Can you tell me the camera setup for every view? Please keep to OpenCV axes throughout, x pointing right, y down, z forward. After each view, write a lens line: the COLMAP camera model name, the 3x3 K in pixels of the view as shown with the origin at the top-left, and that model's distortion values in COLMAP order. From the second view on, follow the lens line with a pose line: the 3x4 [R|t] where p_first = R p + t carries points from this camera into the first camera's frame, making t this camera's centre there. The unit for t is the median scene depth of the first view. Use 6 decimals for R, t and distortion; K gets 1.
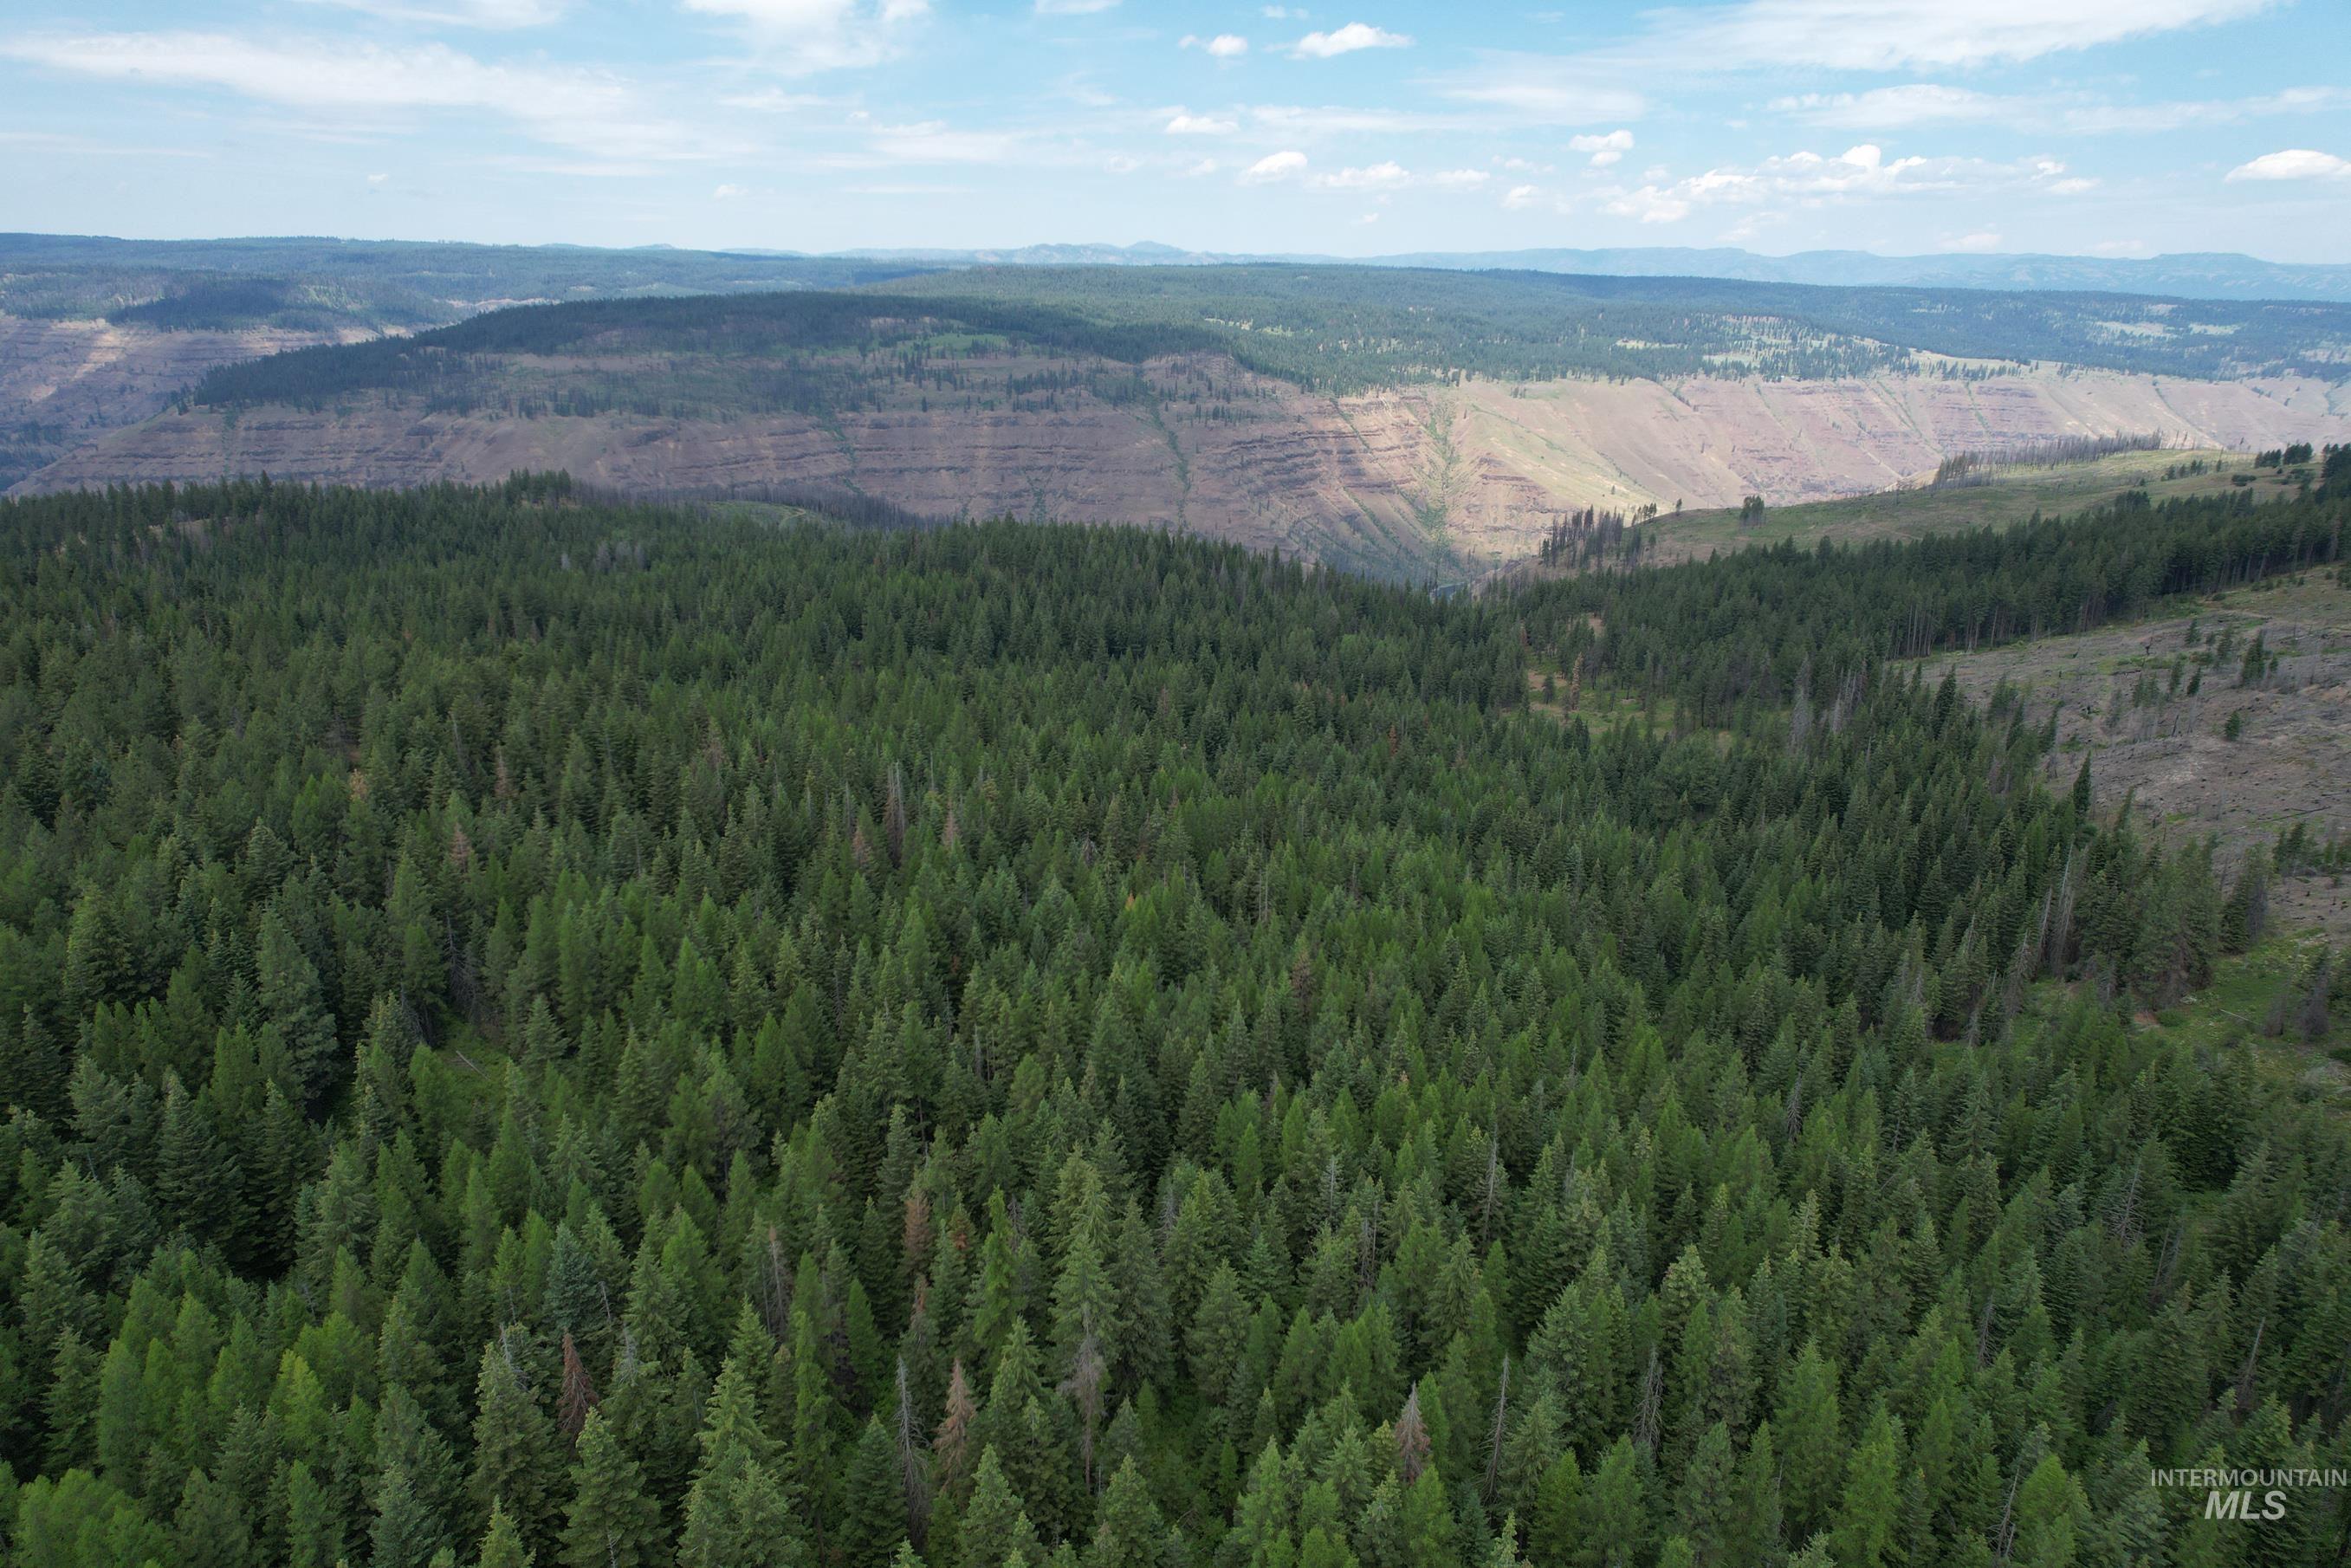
lens RADIAL K [[1491.4, 0, 1171.2], [0, 1491.4, 788.9], [0, 0, 1]] dist [-0.078757, 0.070079]
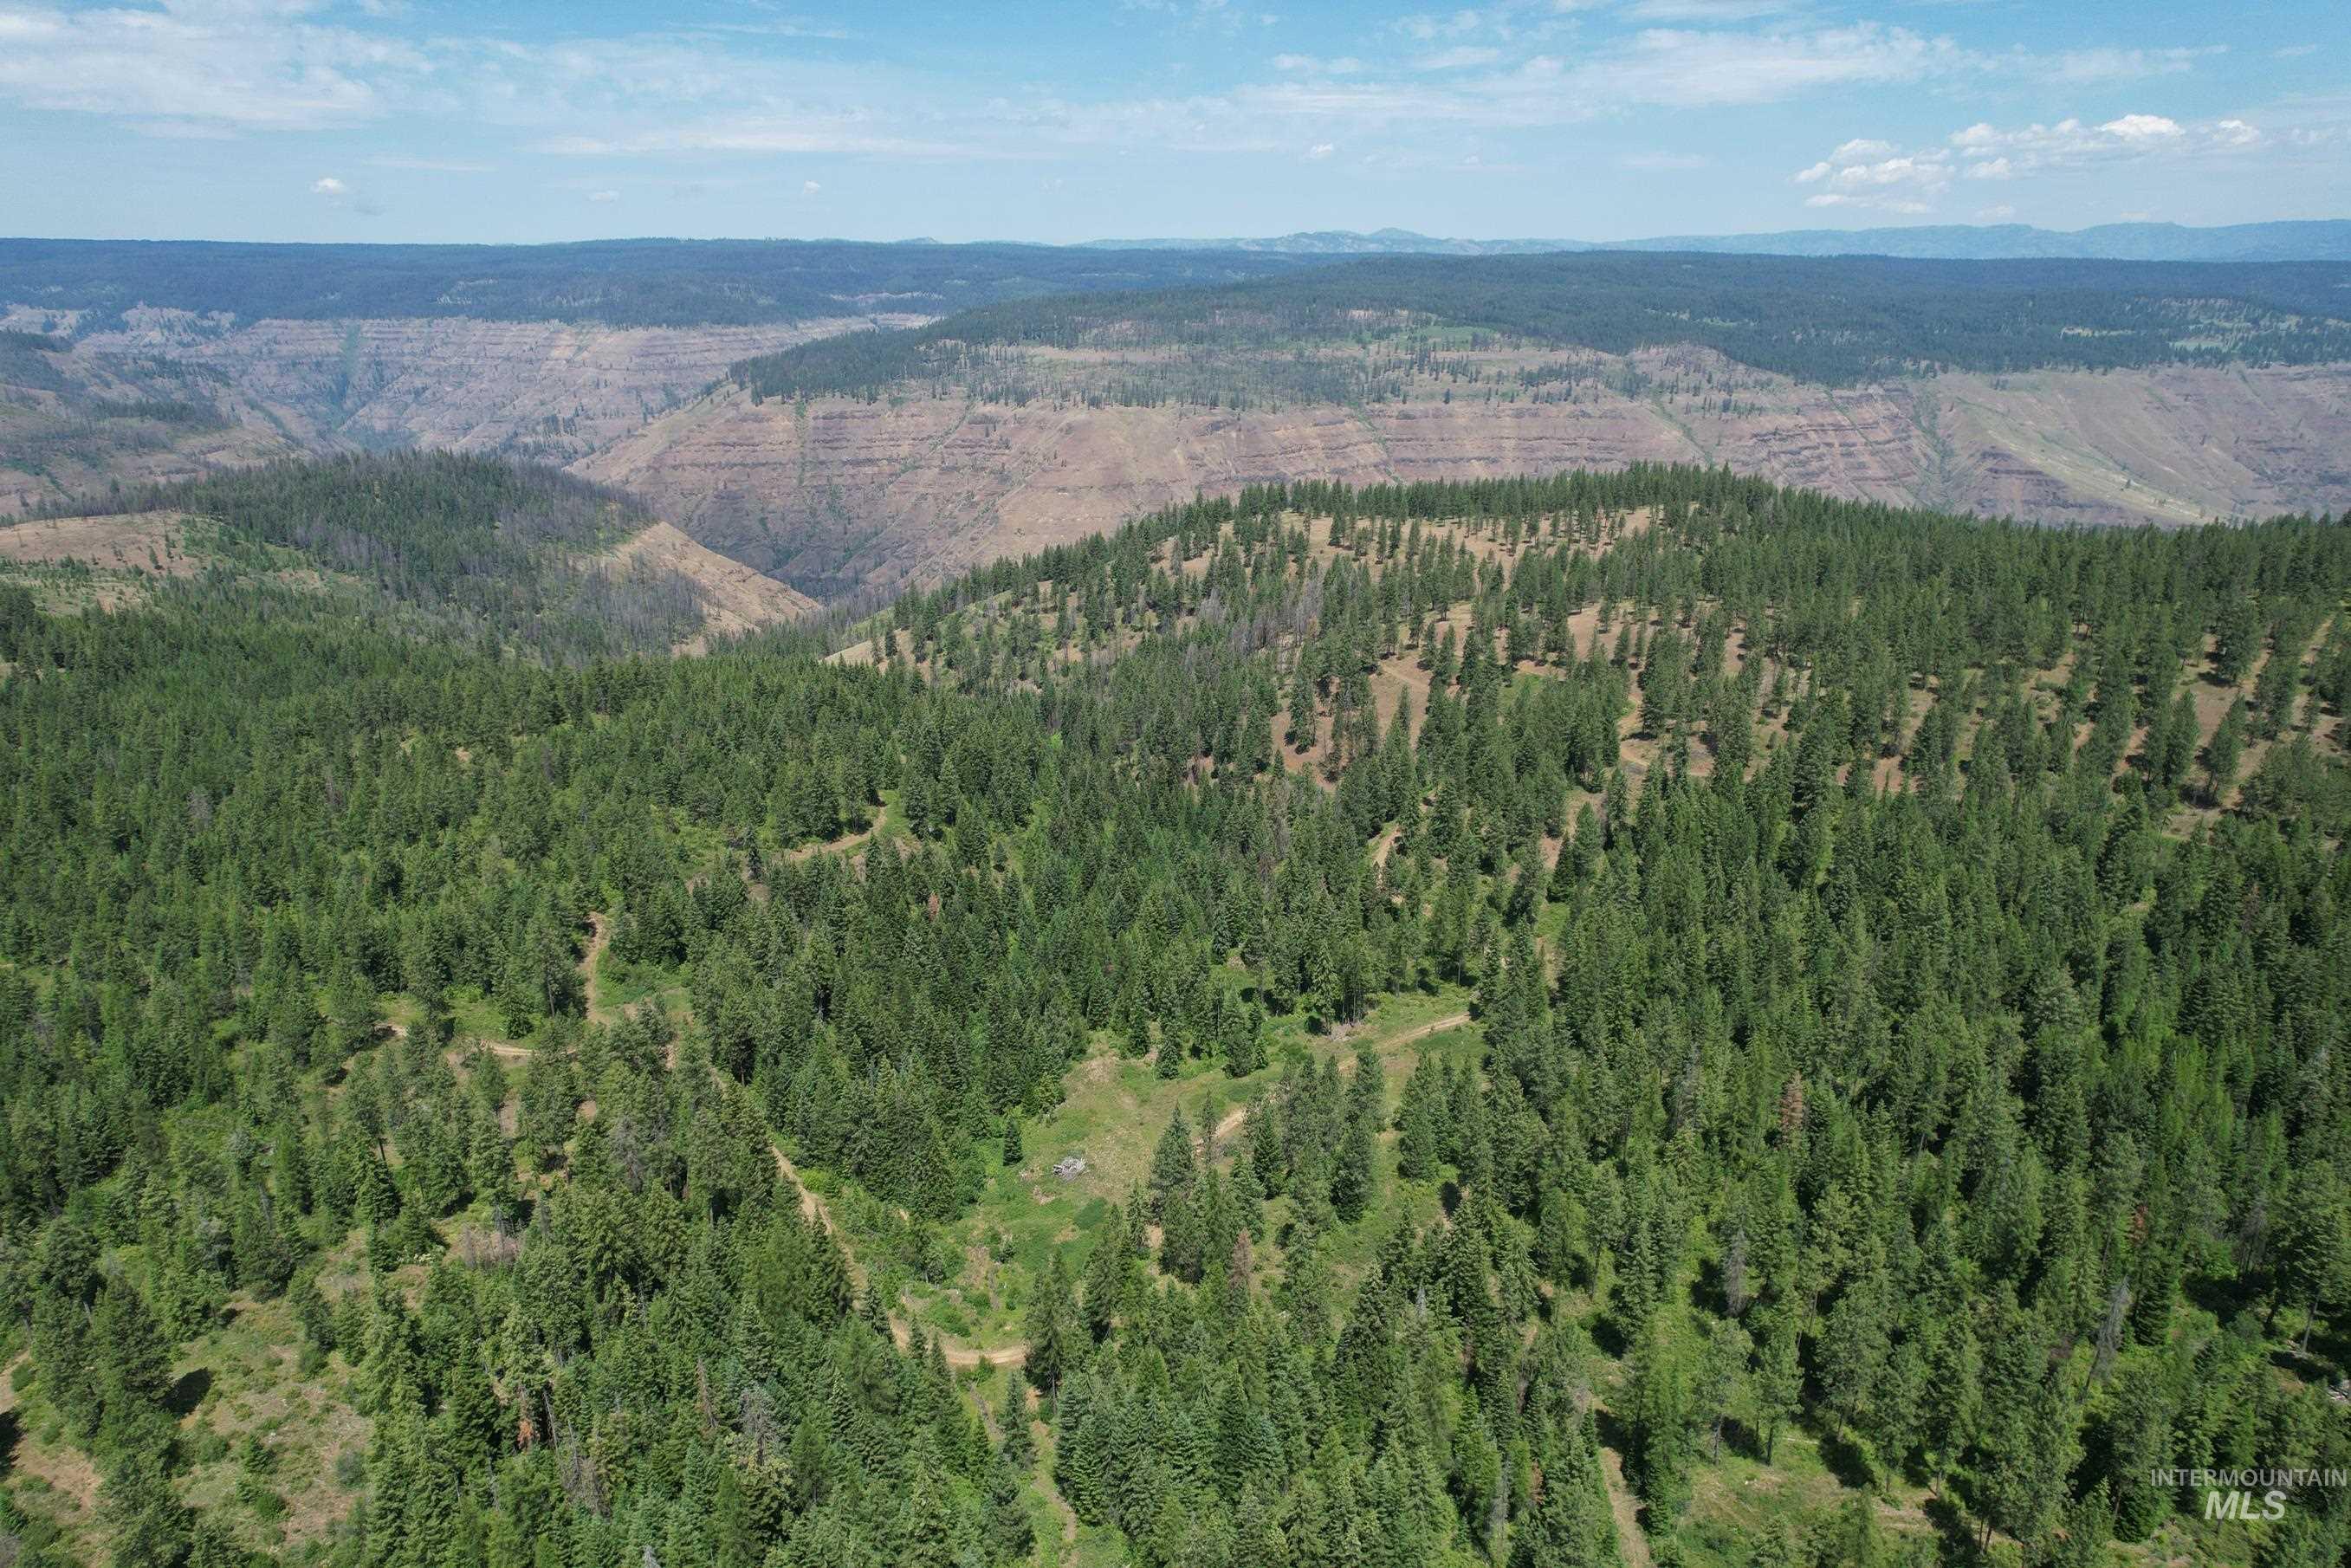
lens RADIAL K [[1491.4, 0, 1159.3], [0, 1491.4, 800.9], [0, 0, 1]] dist [-0.078757, 0.070079]
pose [[0.990473, 0.029998, -0.134401, -0.209855], [-0.027991, 0.999467, 0.016798, 0.008340], [0.134833, -0.012876, 0.990785, -0.043084]]
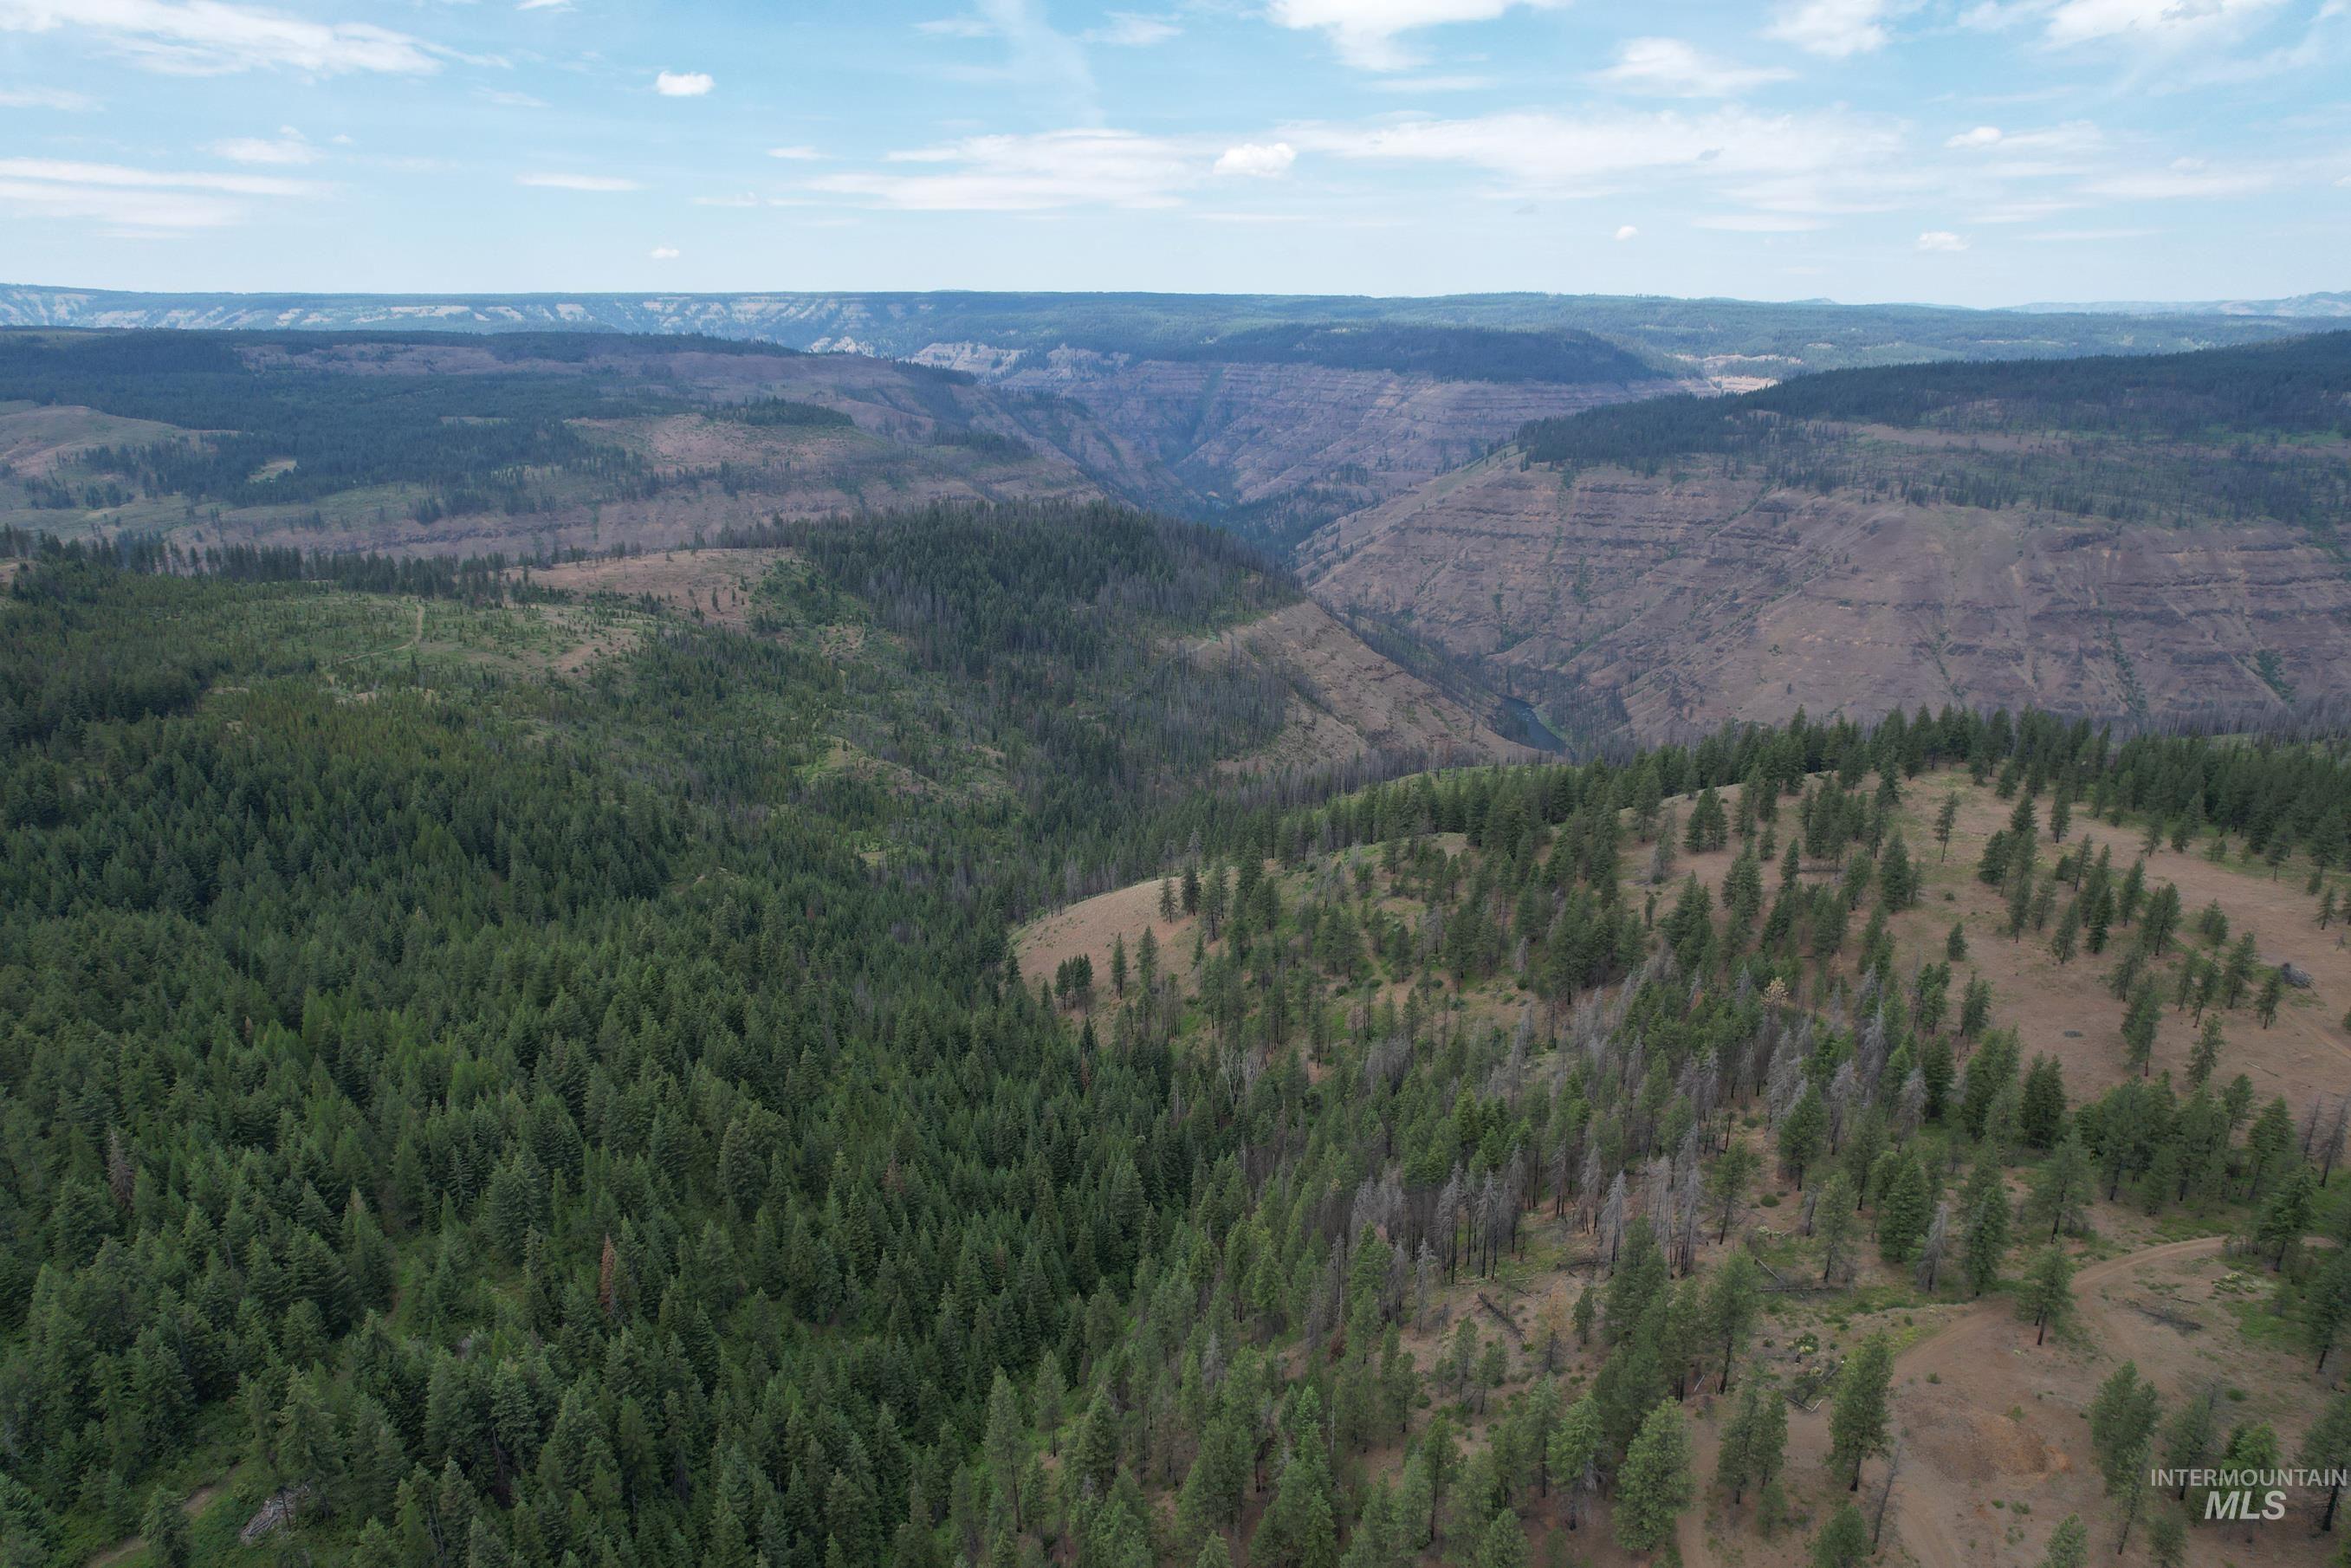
lens RADIAL K [[1491.4, 0, 1177.6], [0, 1491.4, 795.1], [0, 0, 1]] dist [-0.078757, 0.070079]
pose [[0.773480, 0.182091, -0.607101, -0.194929], [-0.199900, 0.979041, 0.038966, -0.032001], [0.601472, 0.091220, 0.793669, 0.079160]]
